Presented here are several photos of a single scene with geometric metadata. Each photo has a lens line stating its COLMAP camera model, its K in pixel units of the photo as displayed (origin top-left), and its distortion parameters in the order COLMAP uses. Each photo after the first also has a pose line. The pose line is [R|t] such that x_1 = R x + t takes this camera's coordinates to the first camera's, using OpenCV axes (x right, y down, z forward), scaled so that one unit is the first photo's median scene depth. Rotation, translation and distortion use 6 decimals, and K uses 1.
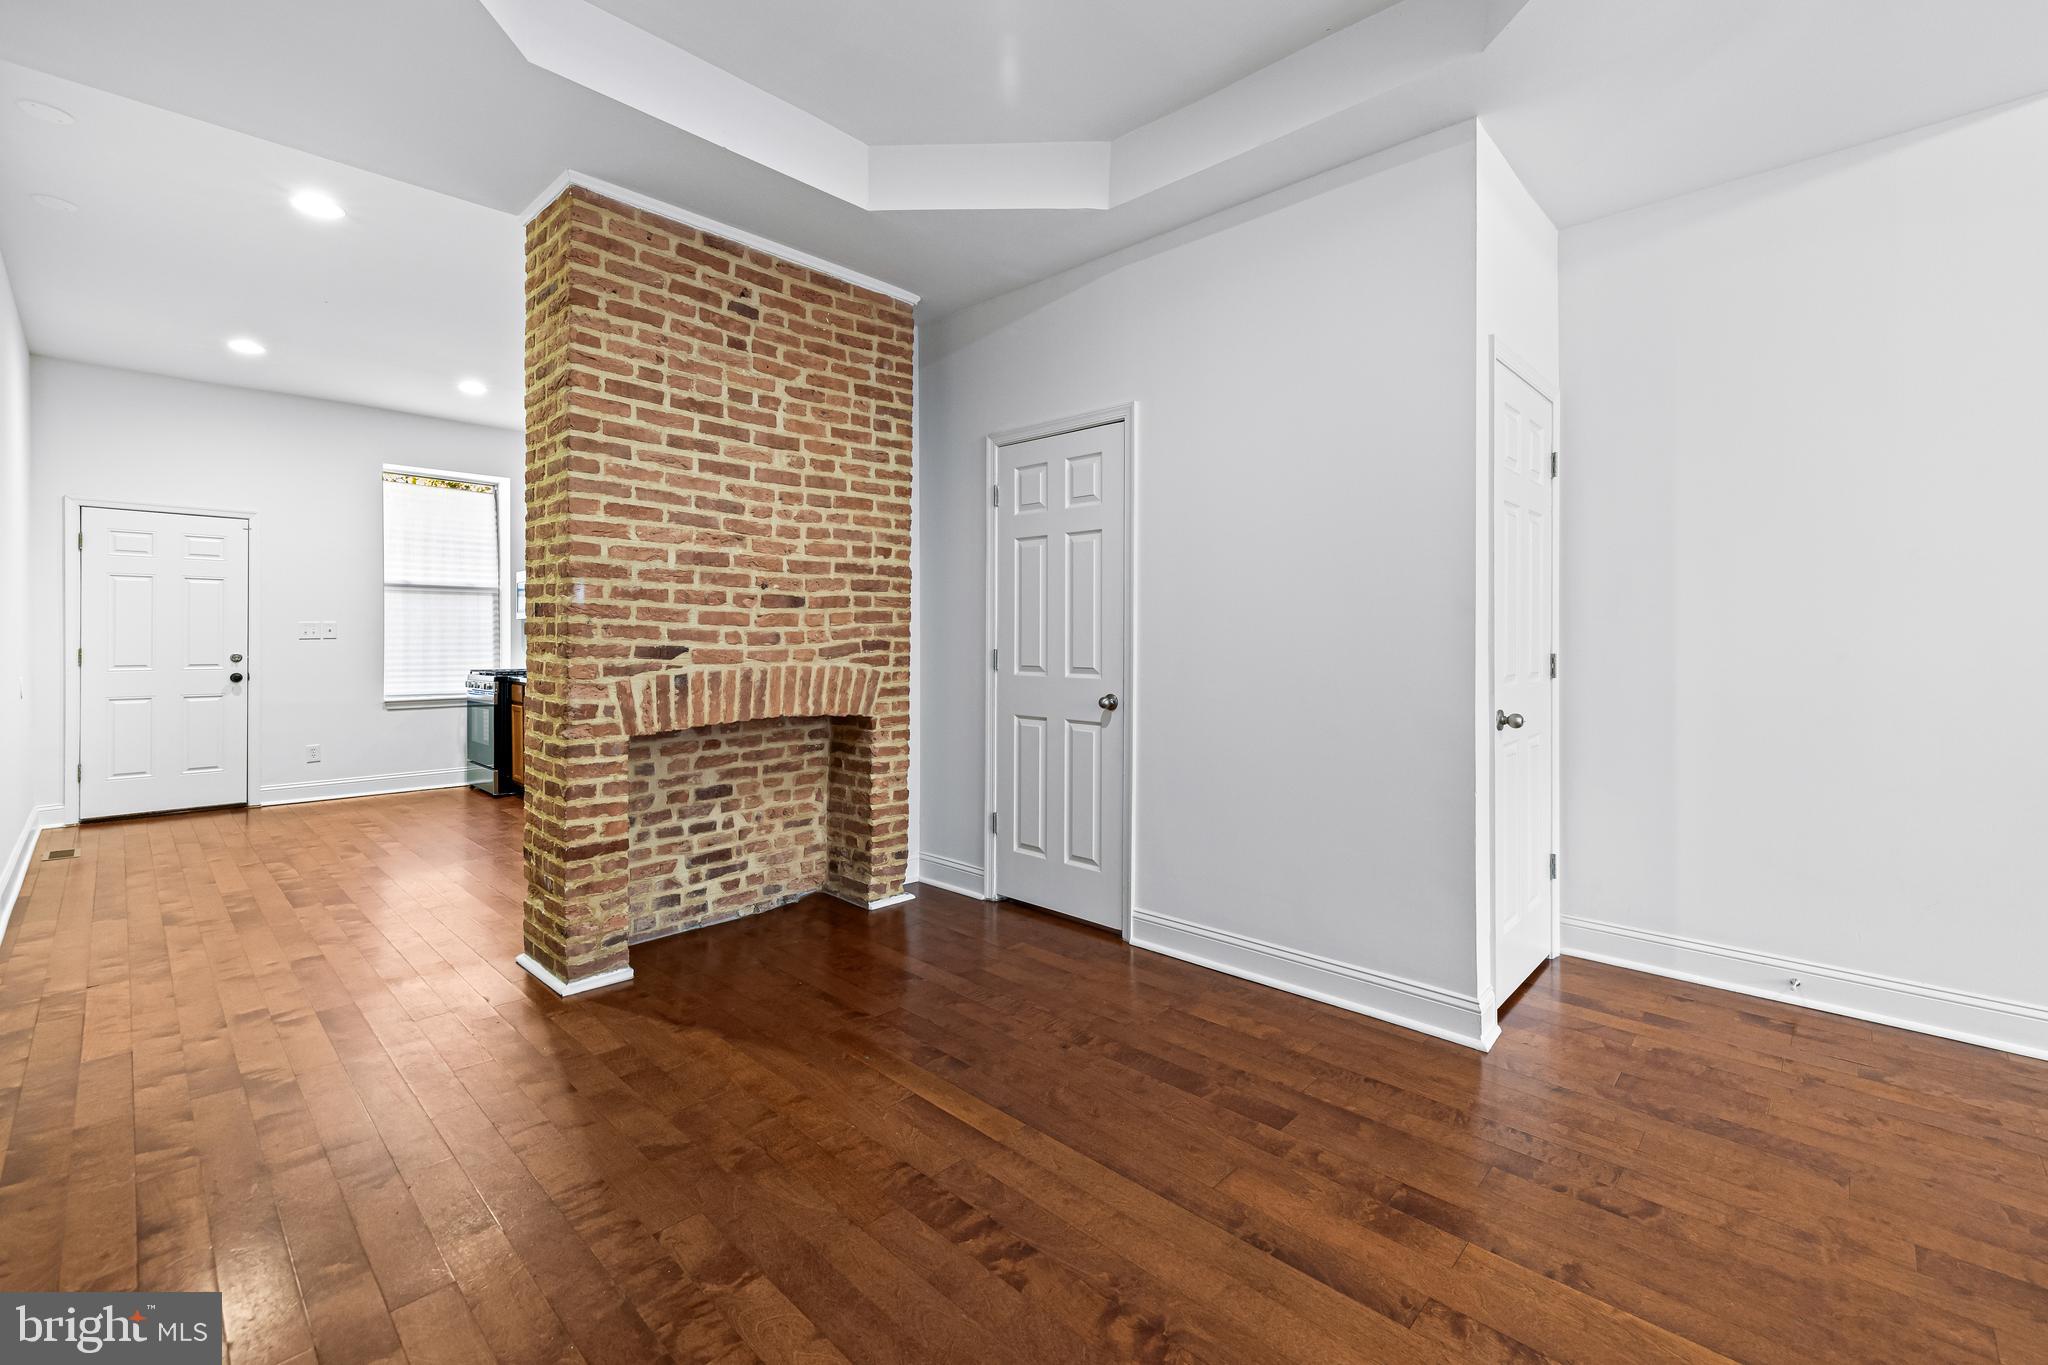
lens RADIAL K [[864.9, 0, 1023.8], [0, 864.9, 639.7], [0, 0, 1]] dist [0.000529, 0.000981]
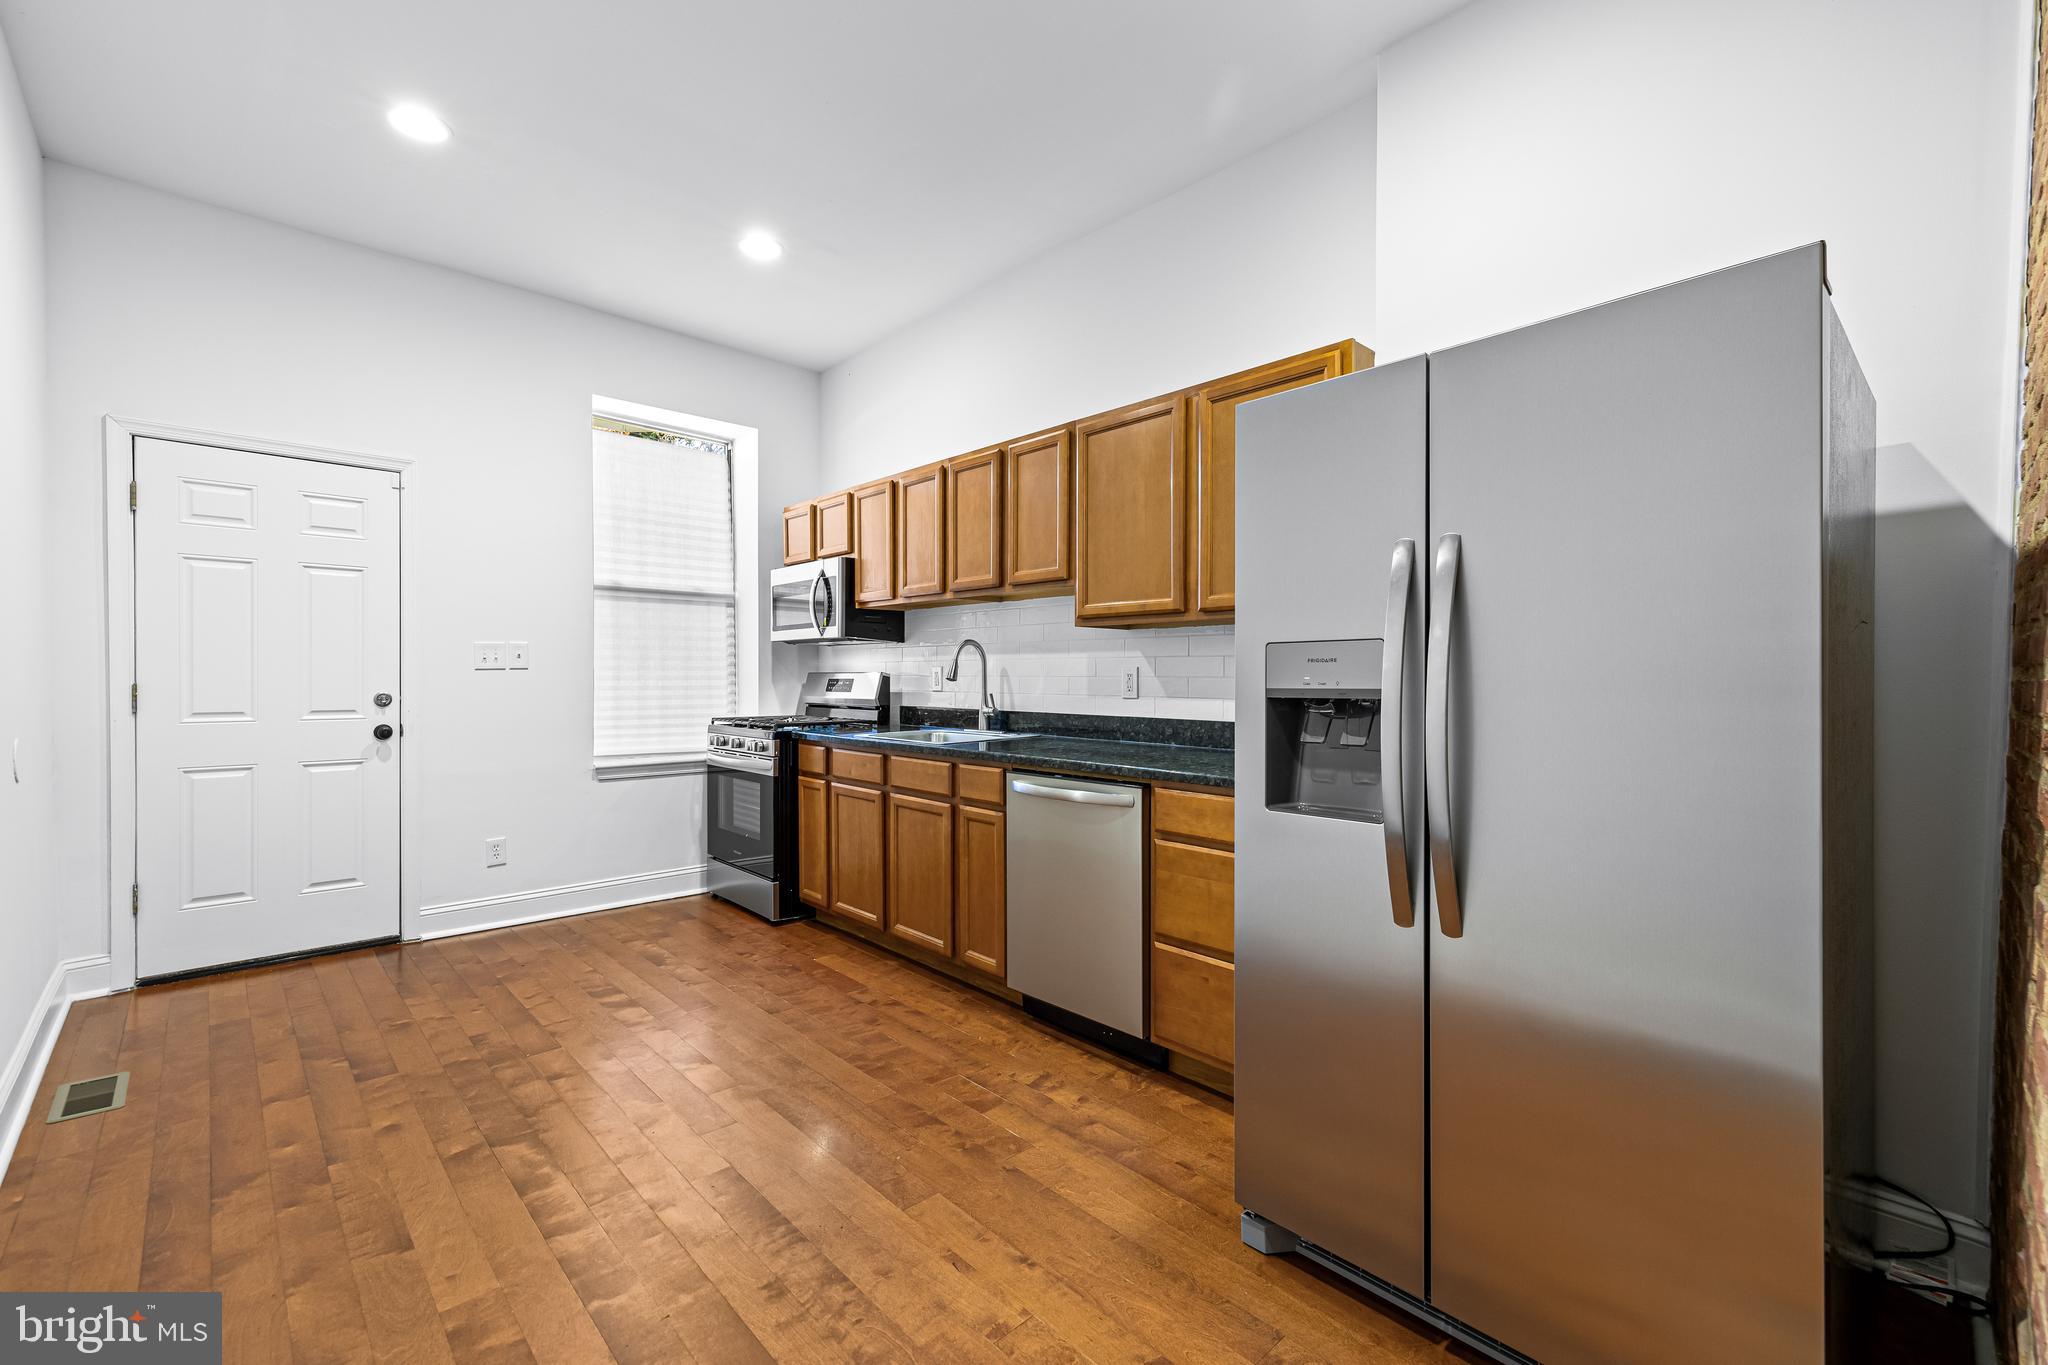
lens RADIAL K [[864.9, 0, 1021.9], [0, 864.9, 687.0], [0, 0, 1]] dist [0.000529, 0.000981]
pose [[0.999378, 0.007804, -0.034397, -0.772911], [-0.007237, 0.999836, 0.016580, -0.001959], [0.034521, -0.016321, 0.999271, 0.717338]]
